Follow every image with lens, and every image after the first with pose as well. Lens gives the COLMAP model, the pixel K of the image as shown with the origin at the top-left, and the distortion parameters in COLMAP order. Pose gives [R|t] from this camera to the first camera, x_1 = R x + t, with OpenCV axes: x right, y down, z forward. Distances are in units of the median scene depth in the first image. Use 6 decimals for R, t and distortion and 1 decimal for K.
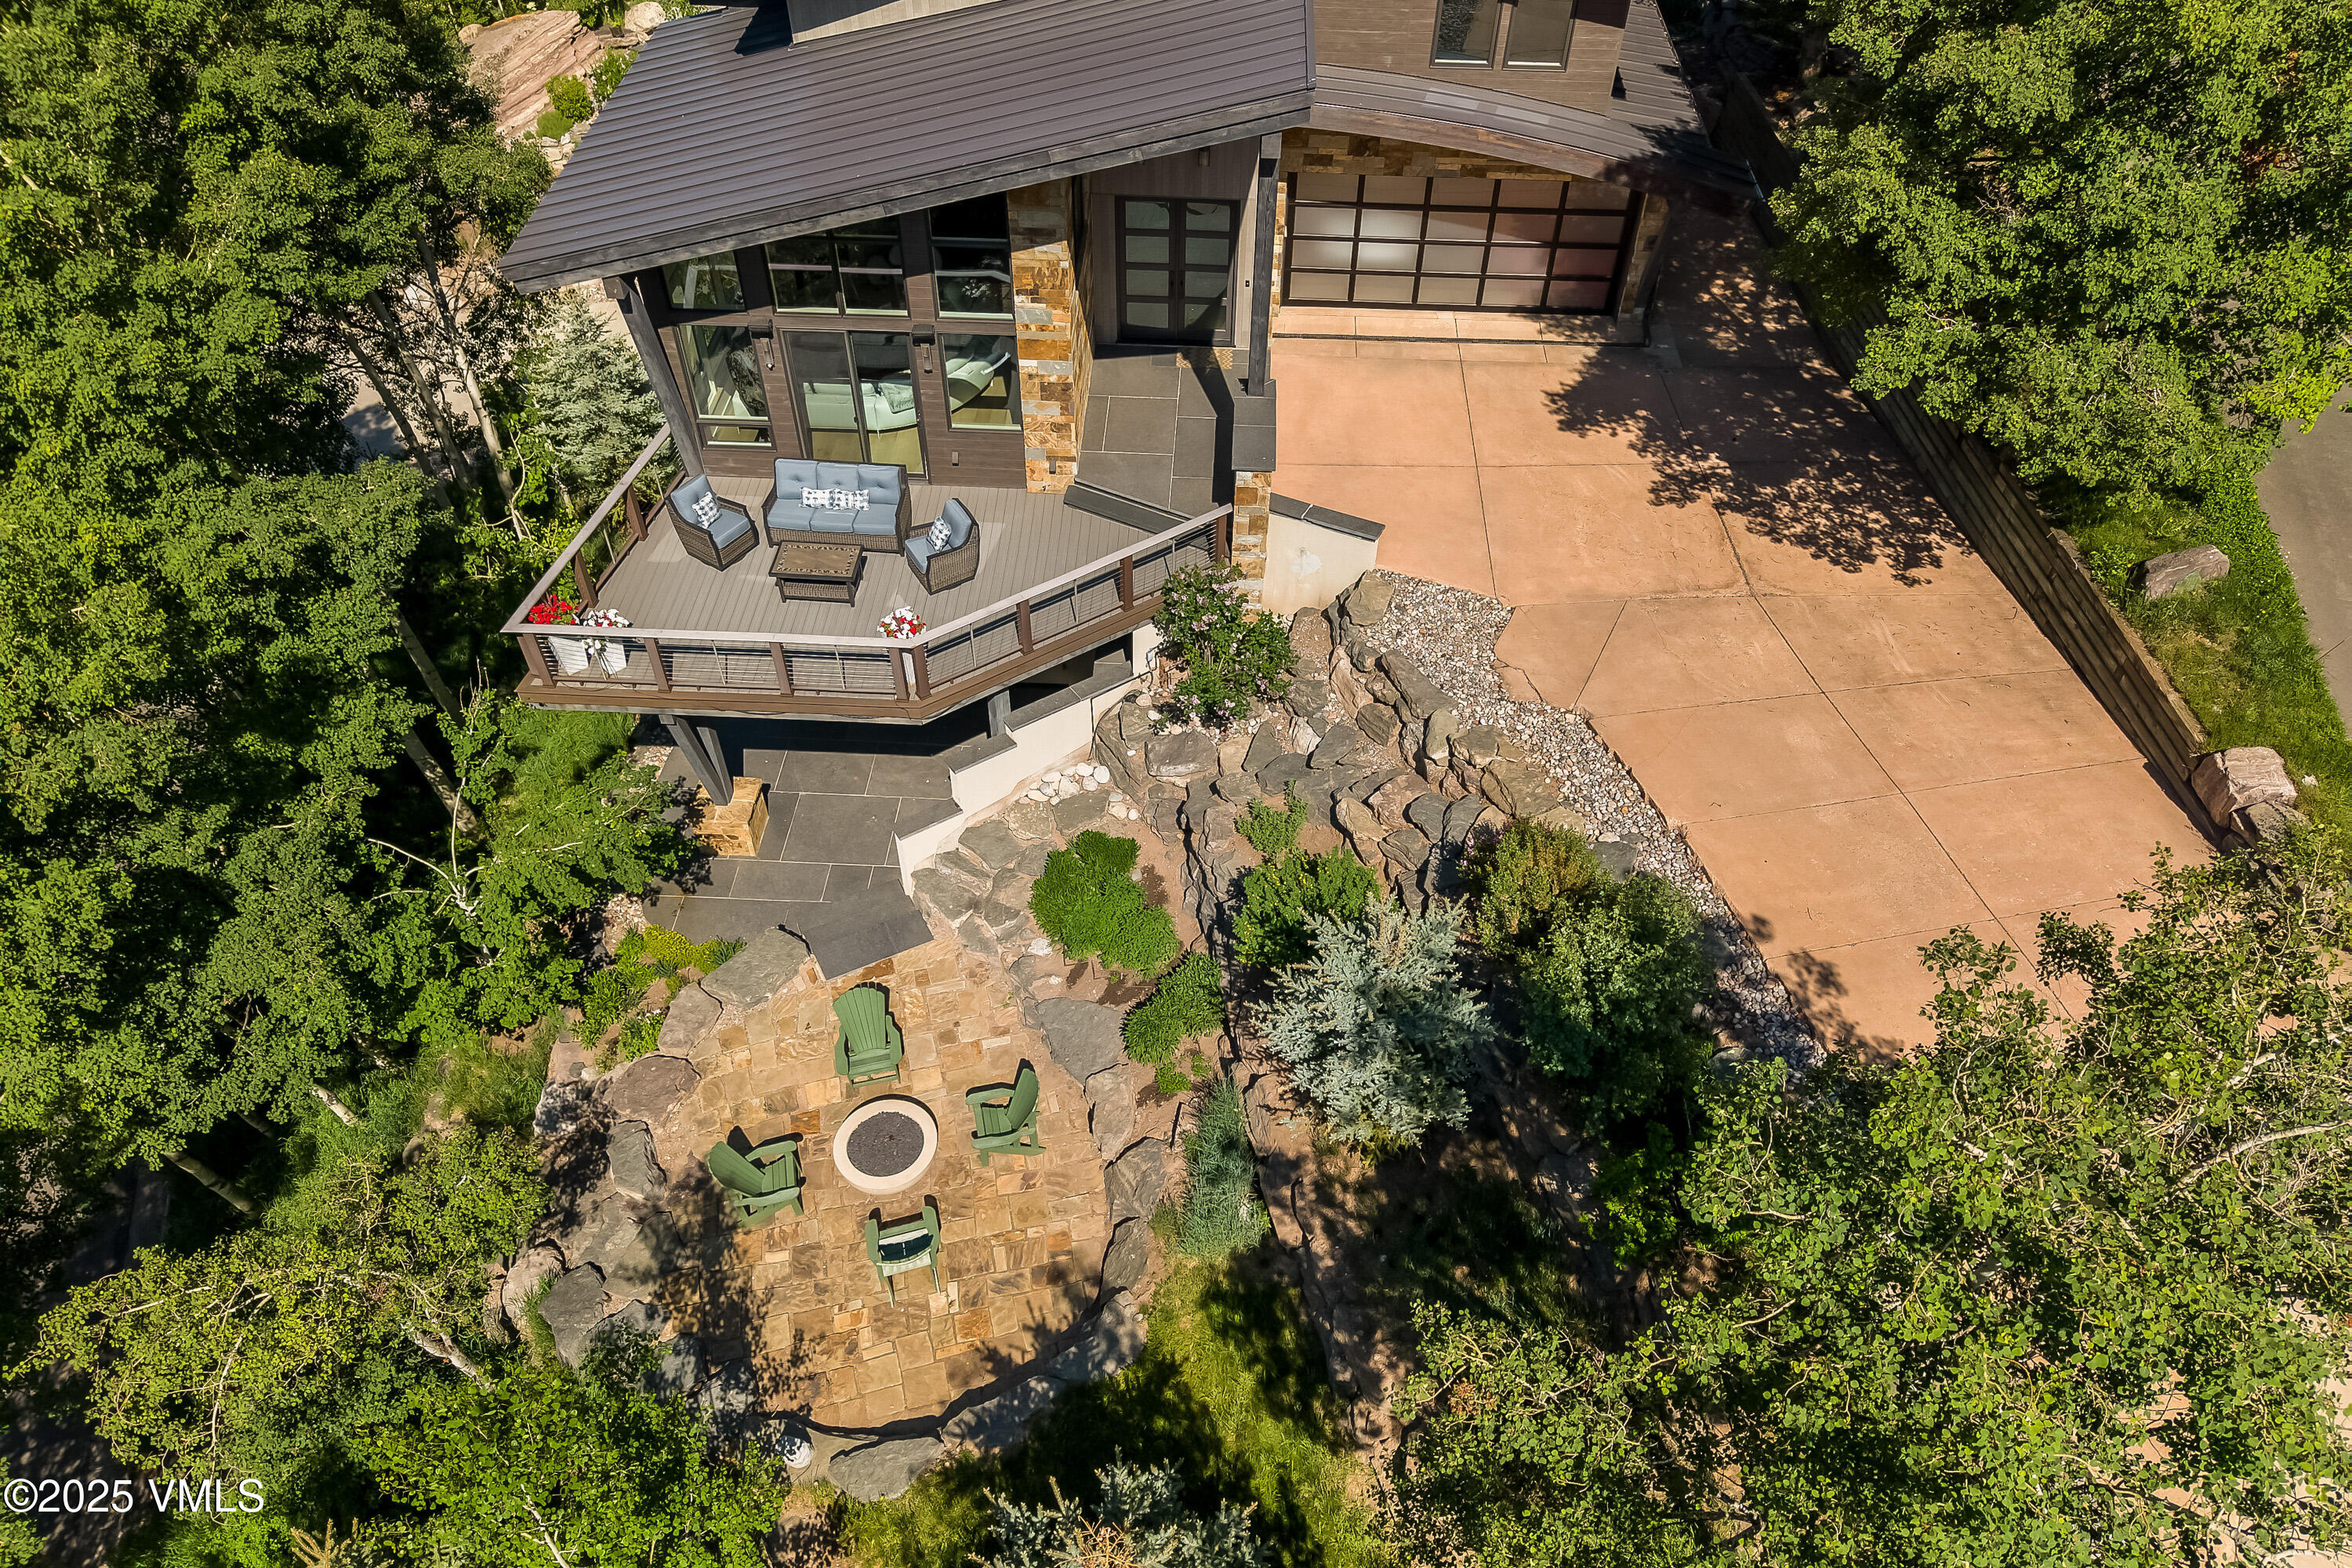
lens RADIAL K [[1582.0, 0, 1157.6], [0, 1582.0, 802.4], [0, 0, 1]] dist [0.063523, -0.004324]
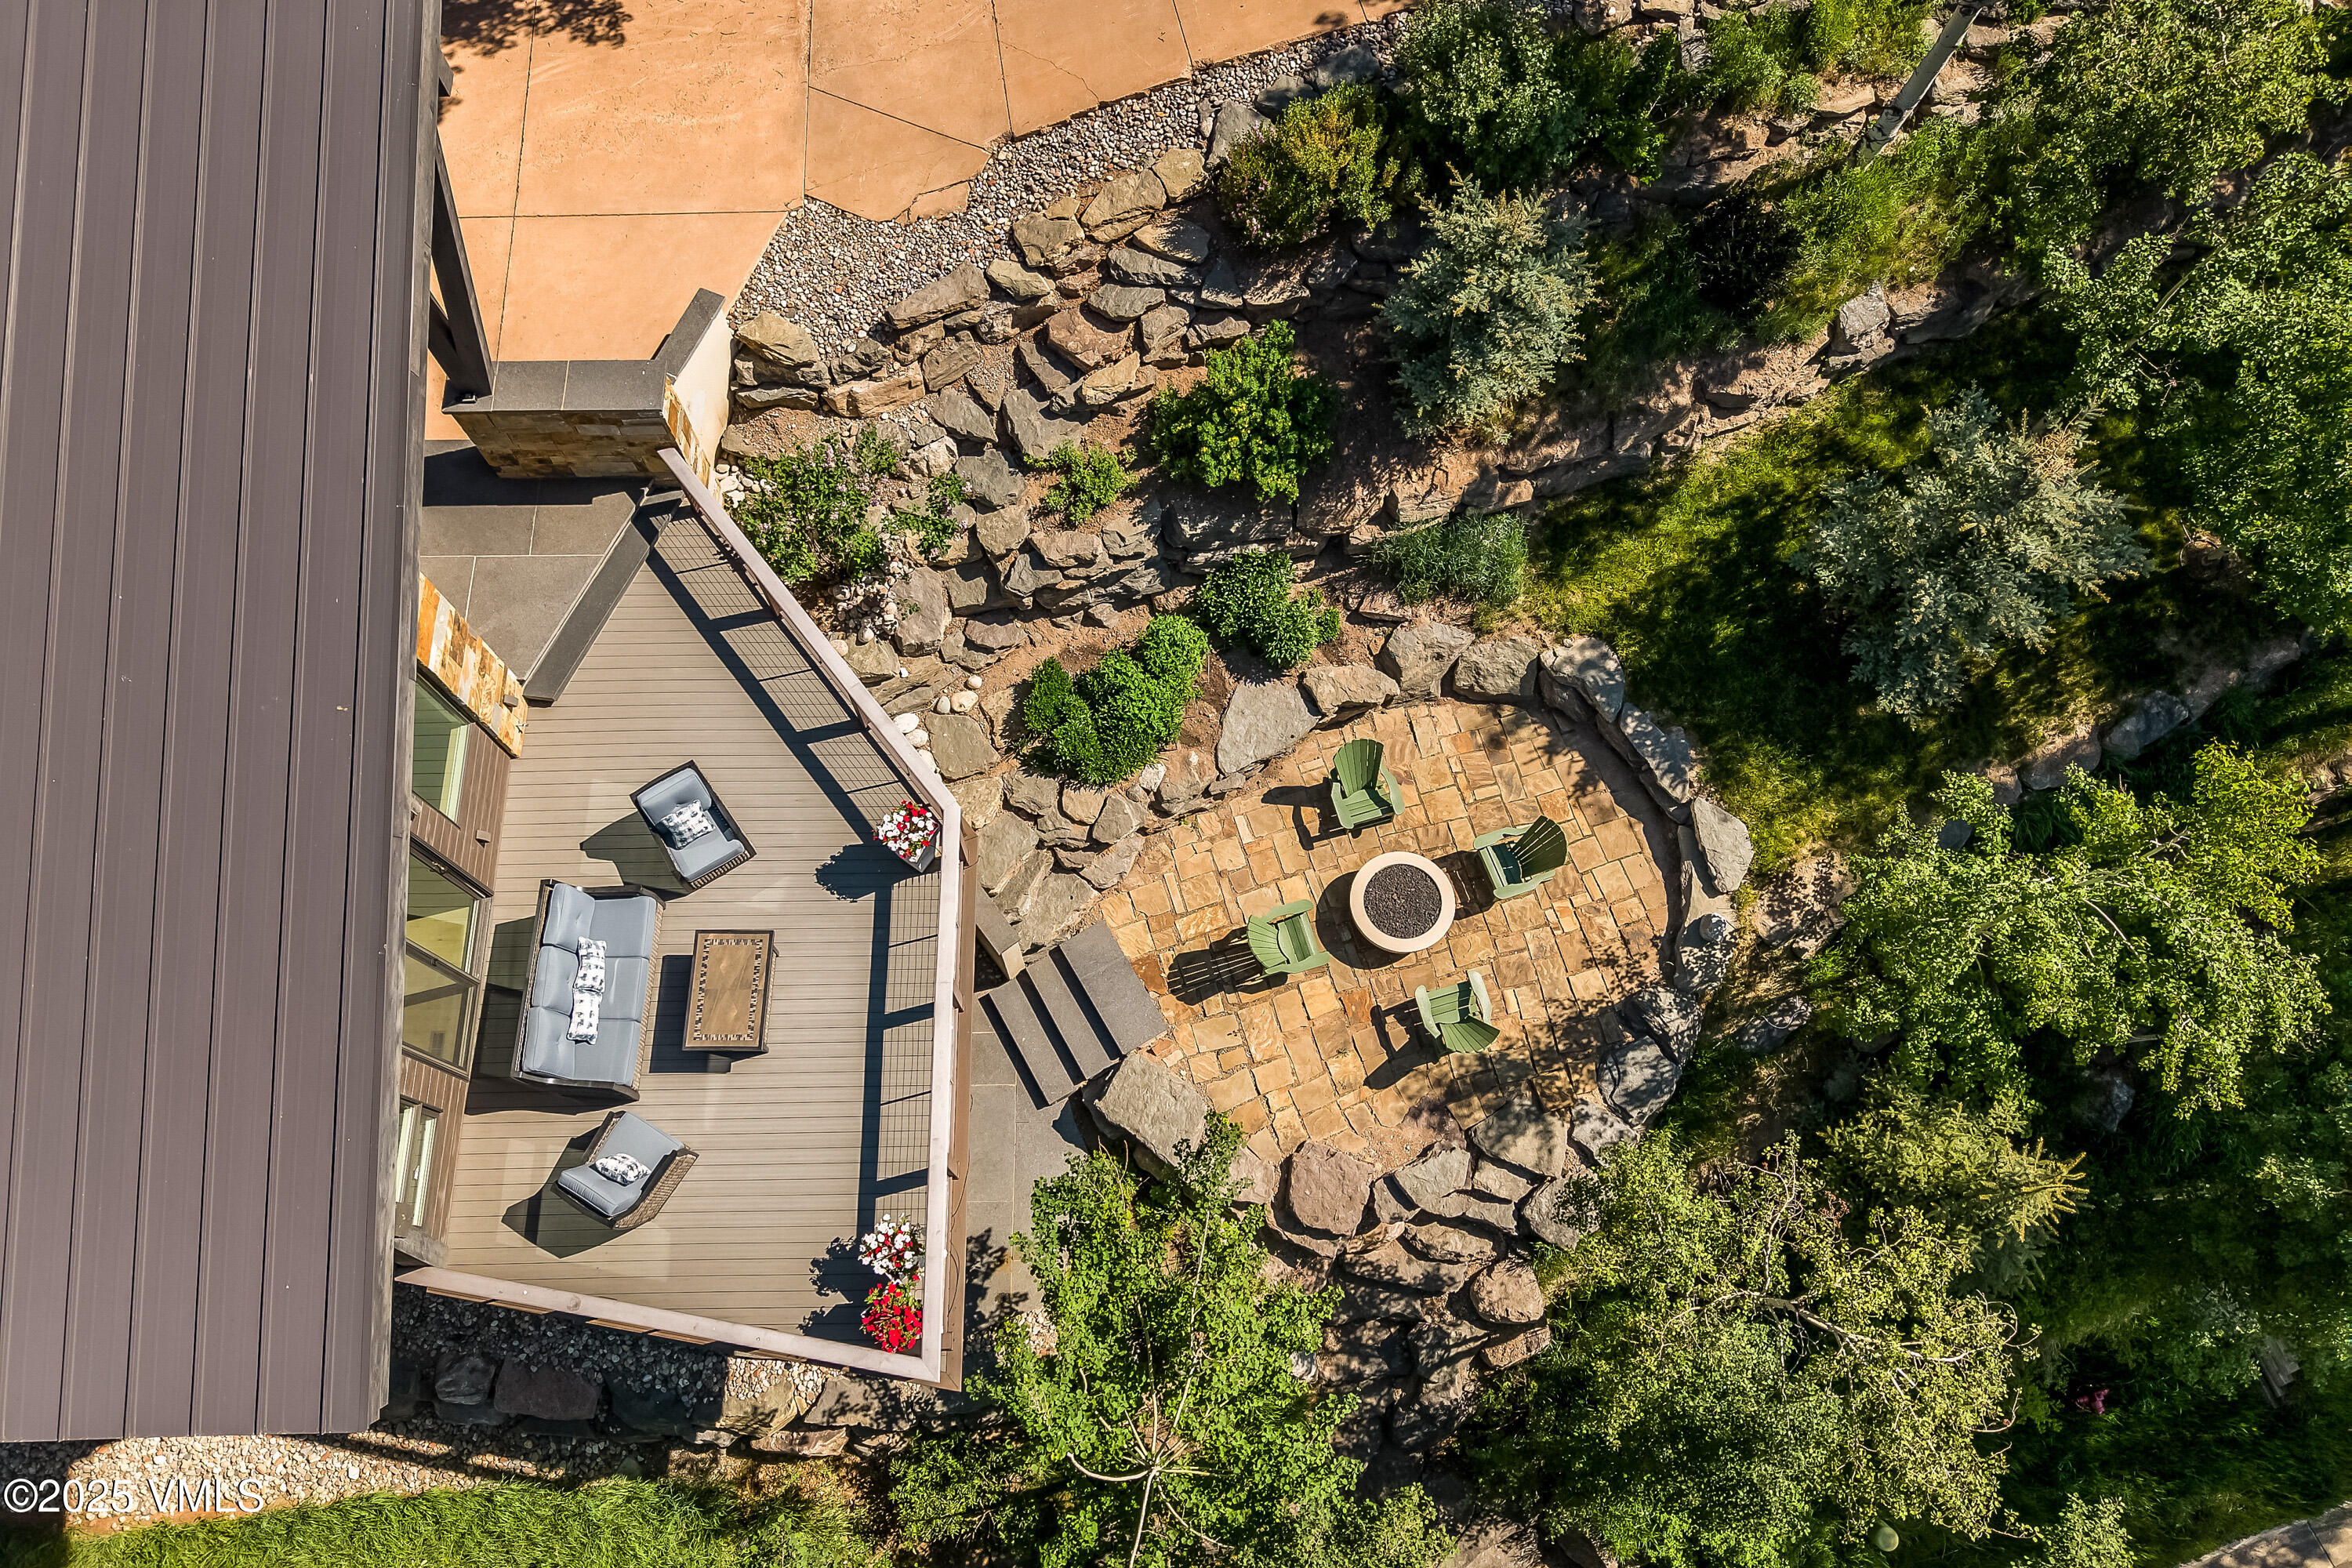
lens RADIAL K [[1582.0, 0, 1175.5], [0, 1582.0, 763.4], [0, 0, 1]] dist [0.063523, -0.004324]
pose [[-0.073212, -0.930653, 0.358504, -0.461134], [0.710318, 0.203670, 0.673771, -0.598731], [-0.700063, 0.303980, 0.646148, 0.474920]]
